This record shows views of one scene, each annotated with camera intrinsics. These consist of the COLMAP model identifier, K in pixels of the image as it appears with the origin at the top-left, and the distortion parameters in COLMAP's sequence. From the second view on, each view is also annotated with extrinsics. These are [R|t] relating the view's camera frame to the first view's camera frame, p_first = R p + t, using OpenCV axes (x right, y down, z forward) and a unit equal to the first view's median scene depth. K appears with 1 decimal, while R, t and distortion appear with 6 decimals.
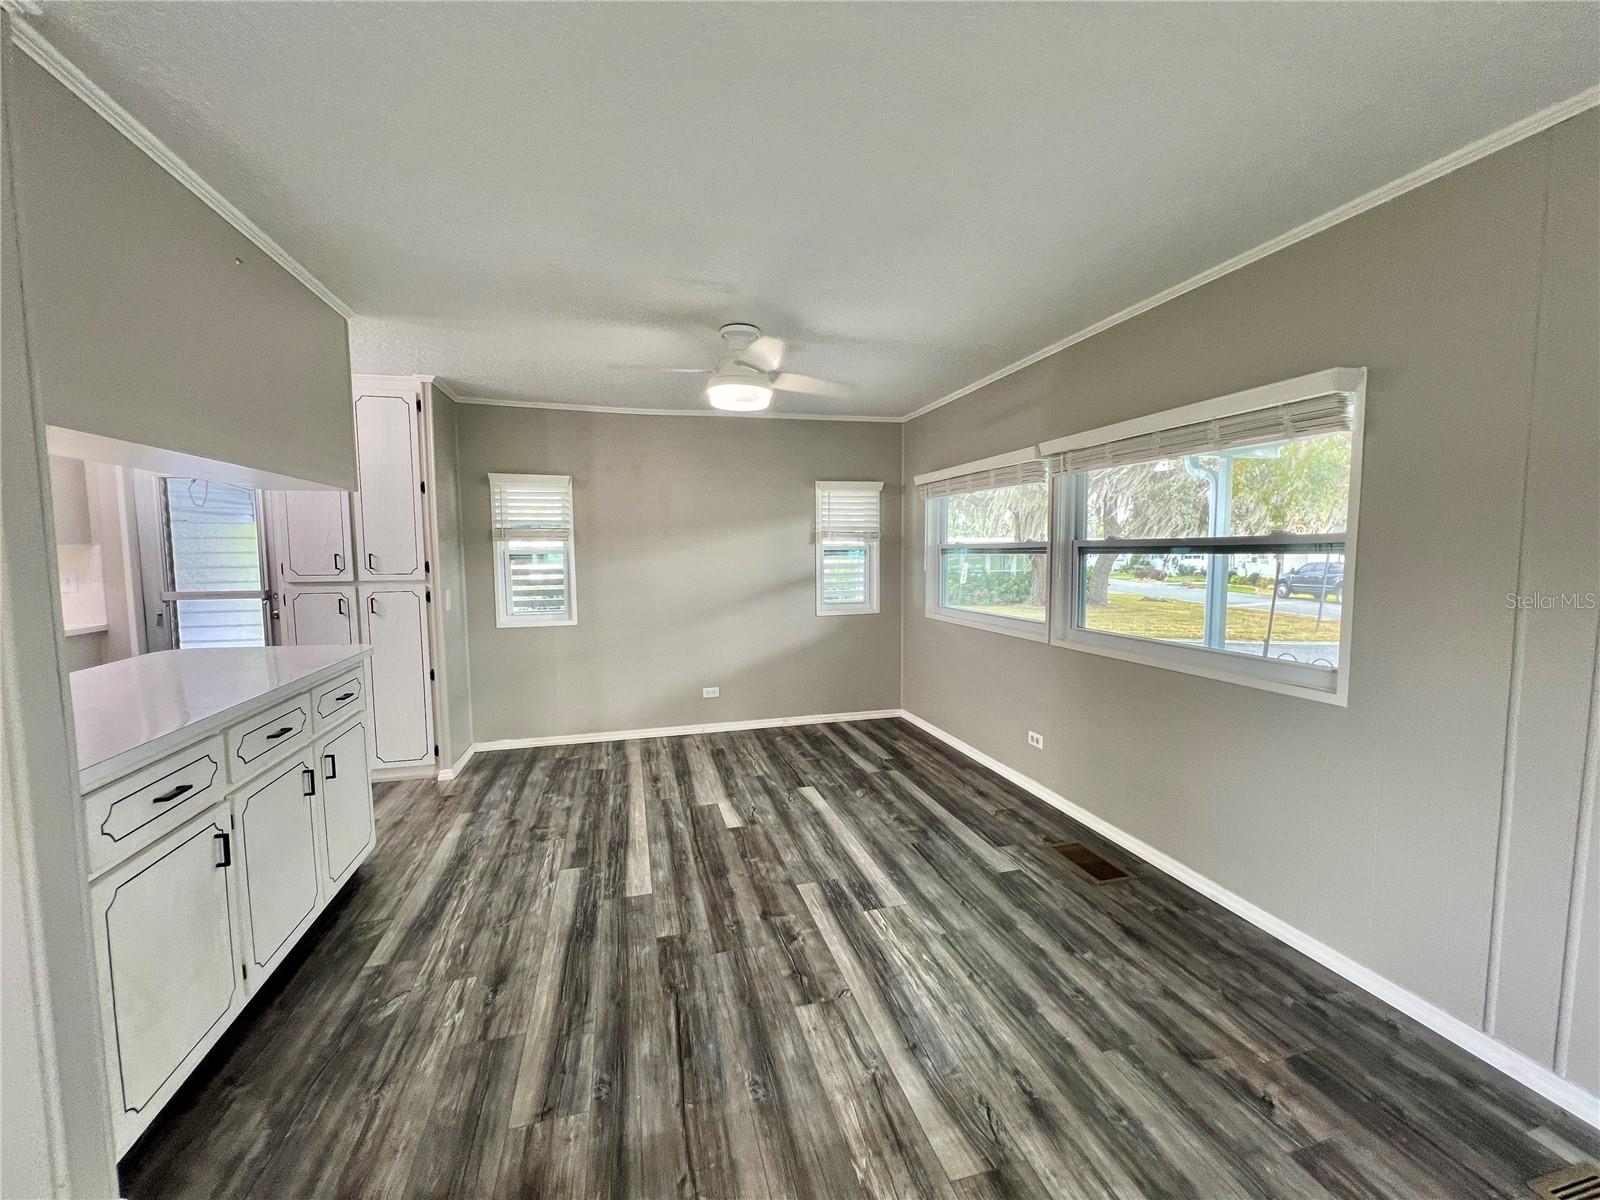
lens RADIAL K [[640.8, 0, 796.9], [0, 640.8, 599.9], [0, 0, 1]] dist [-0.003317, 0.000652]
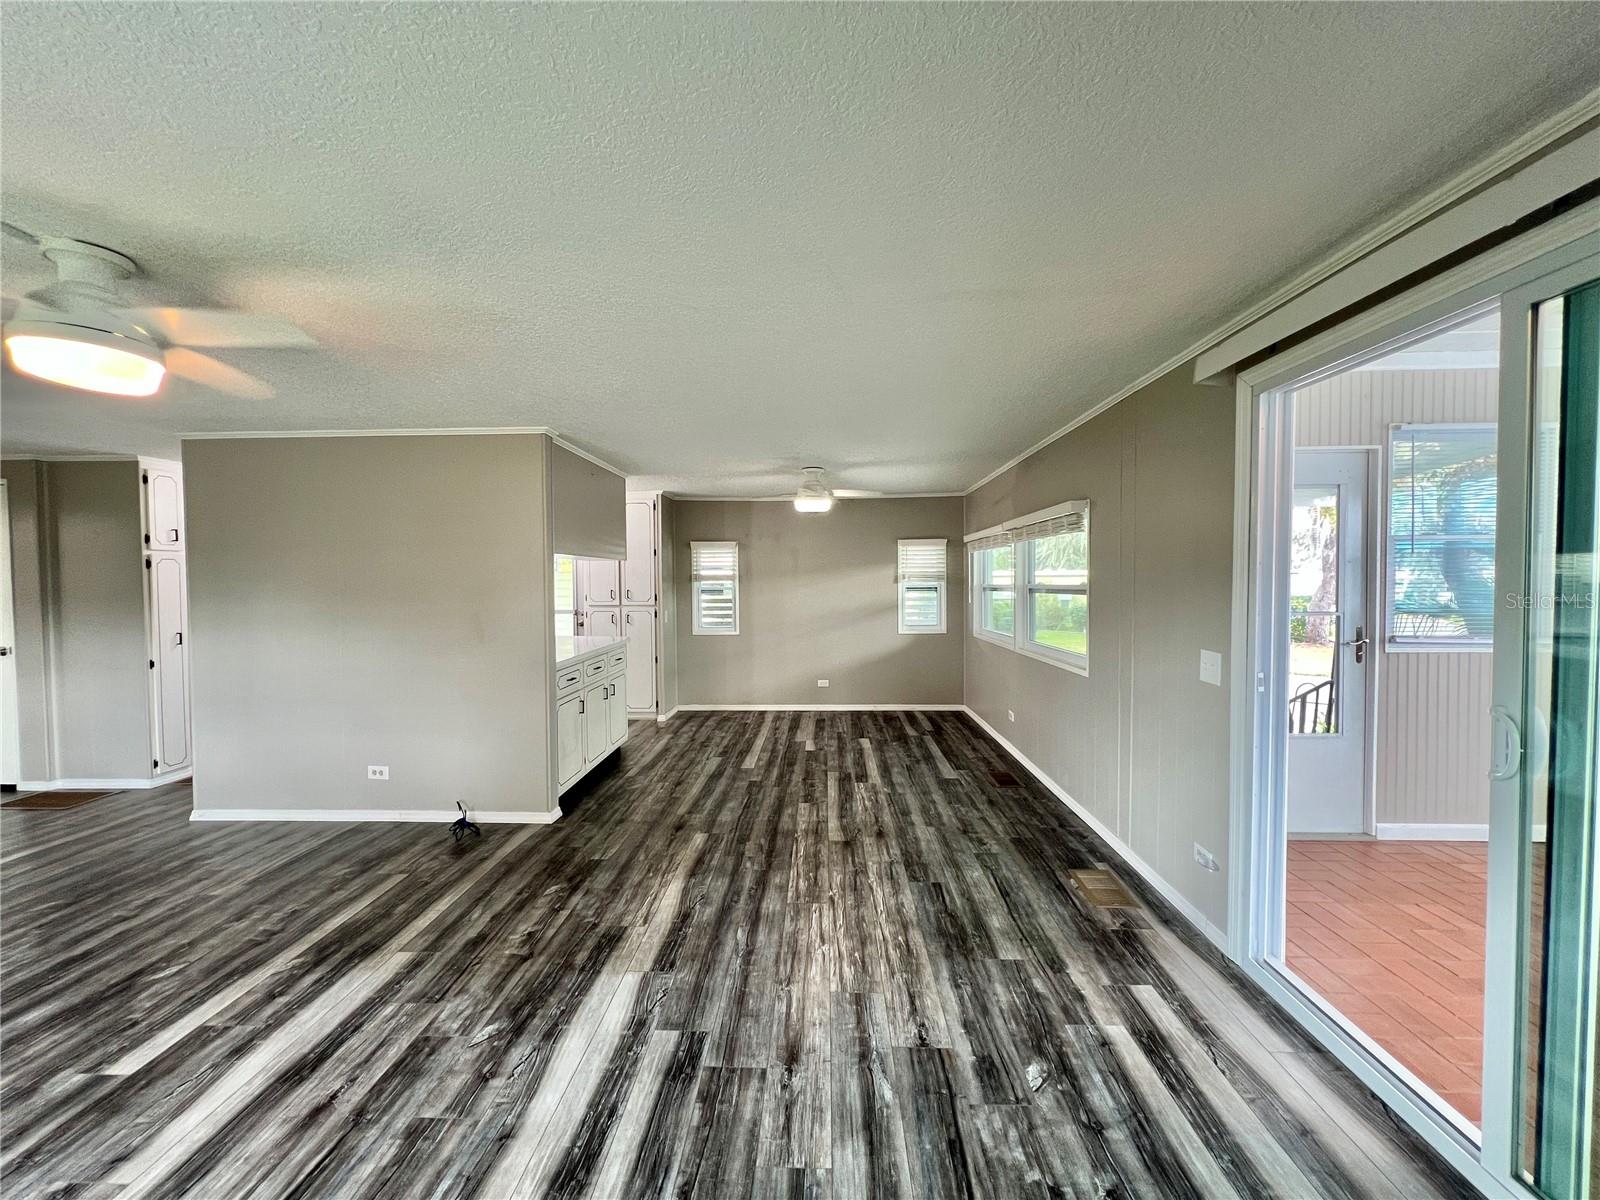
lens RADIAL K [[640.8, 0, 796.9], [0, 640.8, 599.9], [0, 0, 1]] dist [-0.003317, 0.000652]
pose [[0.953025, 0.009506, -0.302743, 0.385460], [-0.023952, 0.998743, -0.044039, 0.027907], [0.301944, 0.049221, 0.952054, -0.663809]]
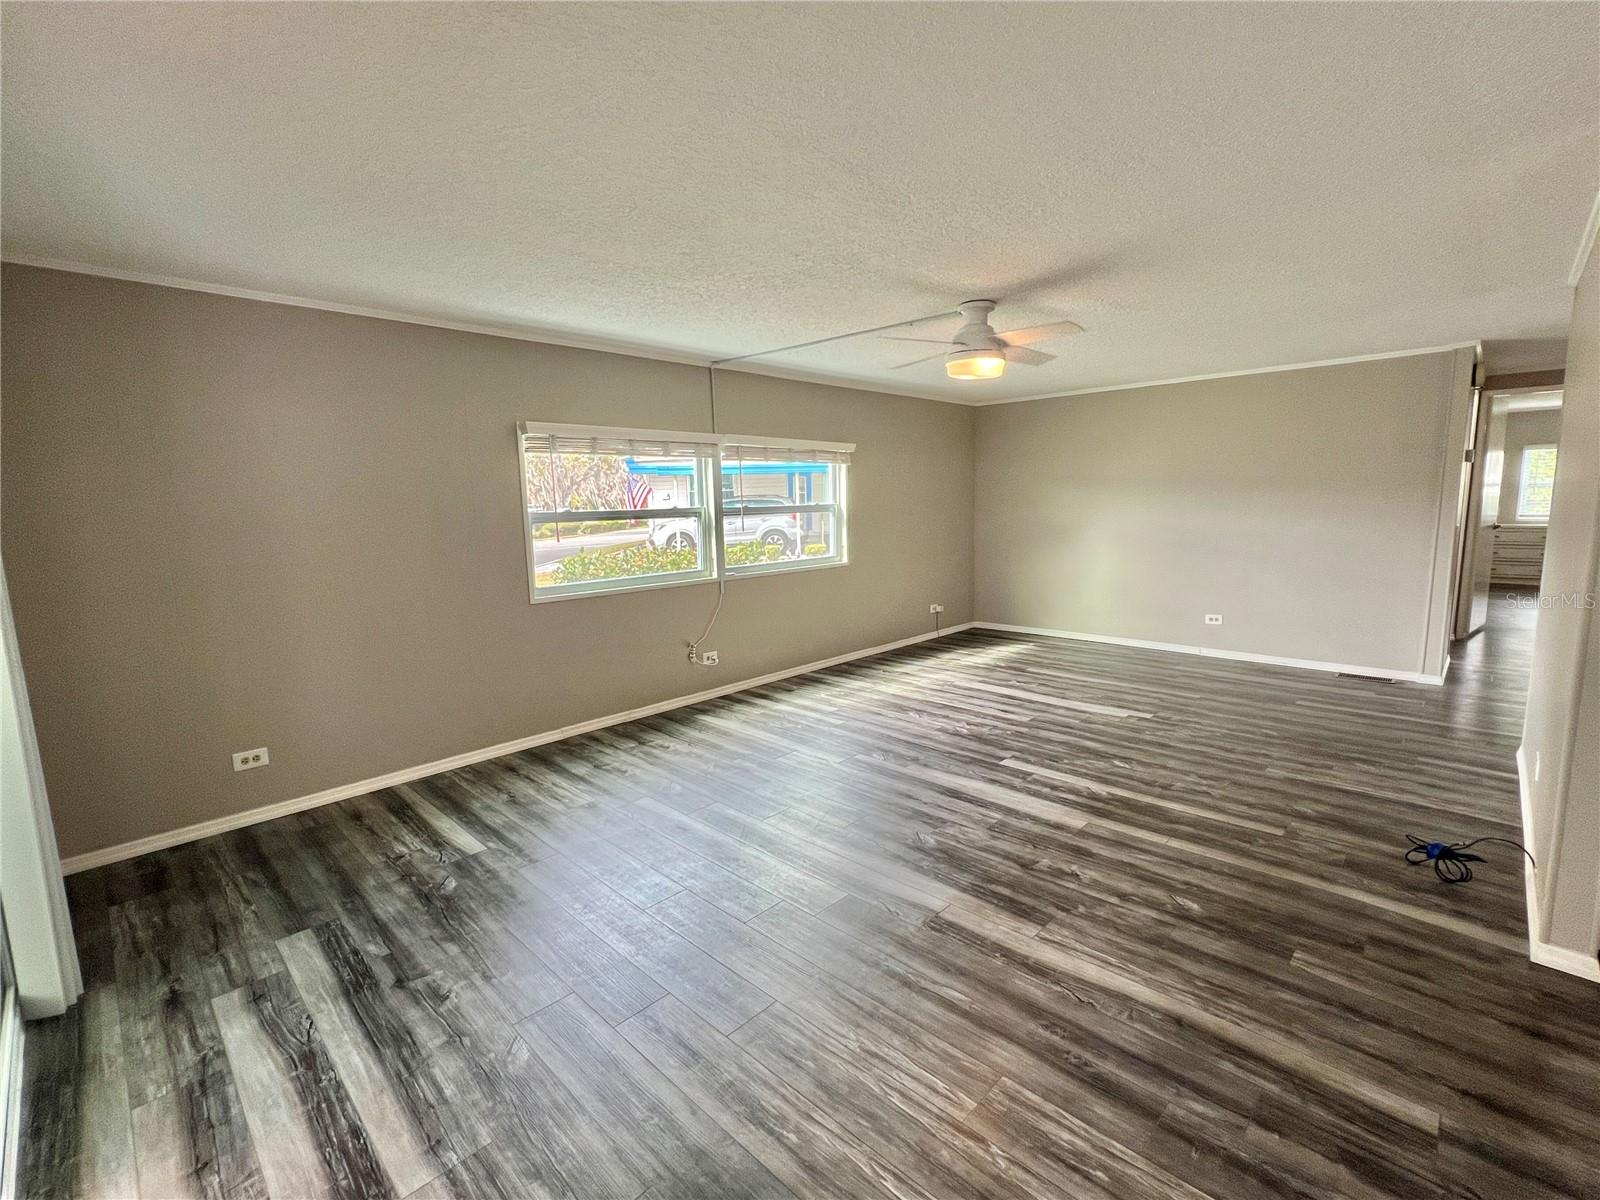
lens RADIAL K [[712.3, 0, 795.0], [0, 712.3, 601.0], [0, 0, 1]] dist [-0.001648, -0.000352]
pose [[-0.861533, 0.100411, -0.497672, 0.479819], [-0.010110, 0.976660, 0.214555, -0.061410], [0.507600, 0.189878, -0.840410, 0.526051]]
